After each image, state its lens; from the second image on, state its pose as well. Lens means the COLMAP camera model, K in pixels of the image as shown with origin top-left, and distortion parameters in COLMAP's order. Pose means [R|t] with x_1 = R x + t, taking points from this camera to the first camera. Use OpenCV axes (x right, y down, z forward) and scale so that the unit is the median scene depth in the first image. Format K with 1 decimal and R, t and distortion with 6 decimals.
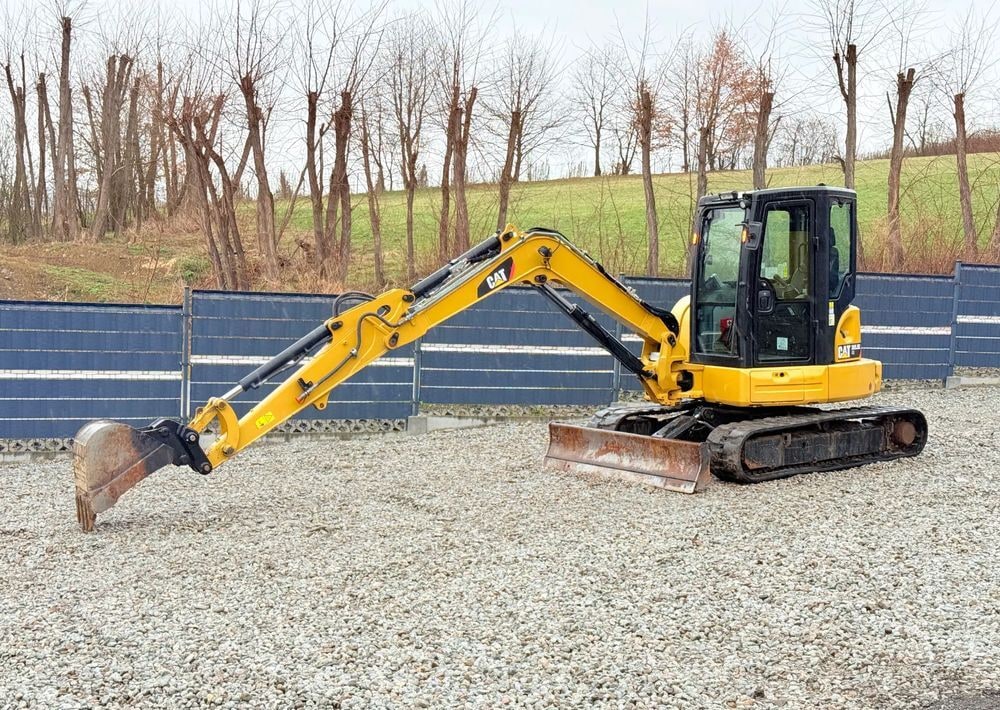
lens RADIAL K [[1383.1, 0, 501.6], [0, 1383.1, 377.4], [0, 0, 1]] dist [0.127509, 0.000000]
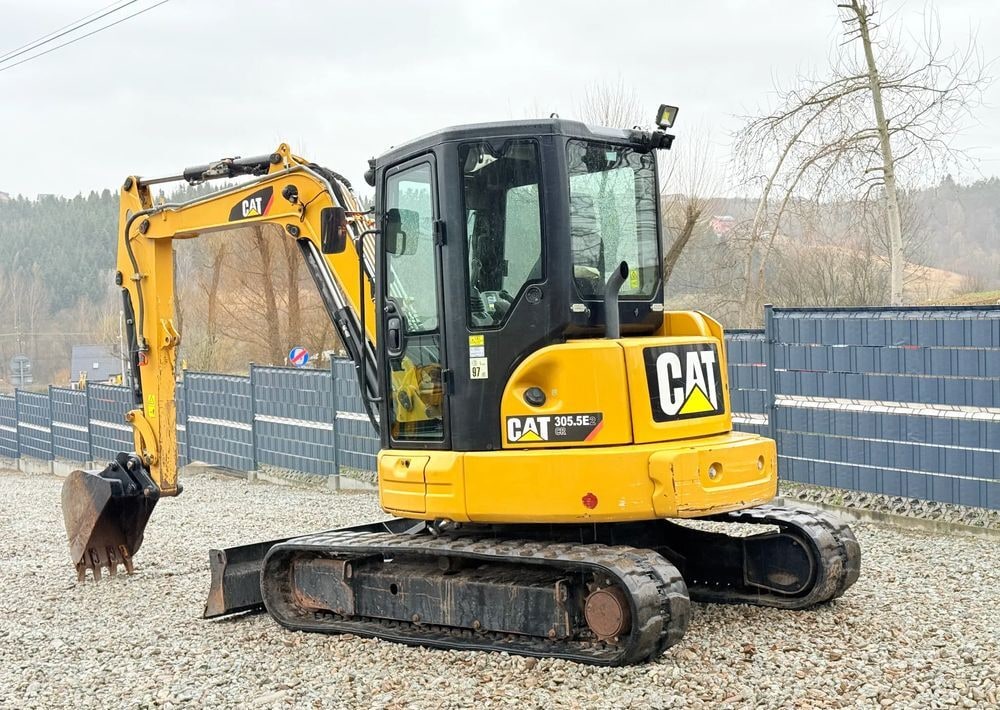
lens RADIAL K [[1383.1, 0, 494.0], [0, 1383.1, 368.4], [0, 0, 1]] dist [0.127509, 0.000000]
pose [[0.190766, 0.005867, -0.981618, 0.741169], [-0.030337, 0.999540, 0.000079, -0.040693], [0.981167, 0.029764, 0.190856, 0.876711]]
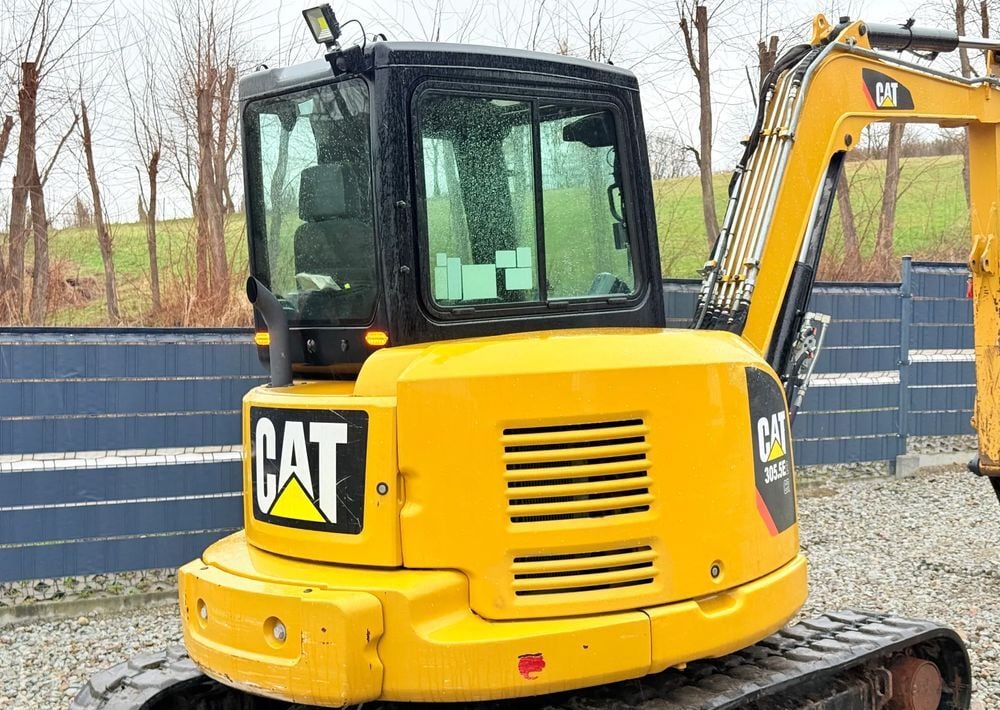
lens RADIAL K [[1383.1, 0, 503.4], [0, 1383.1, 376.9], [0, 0, 1]] dist [0.127509, 0.000000]
pose [[0.994385, -0.038796, 0.098452, 0.143956], [0.040903, 0.998973, -0.019479, -0.041698], [-0.097595, 0.023396, 0.994951, 0.634426]]
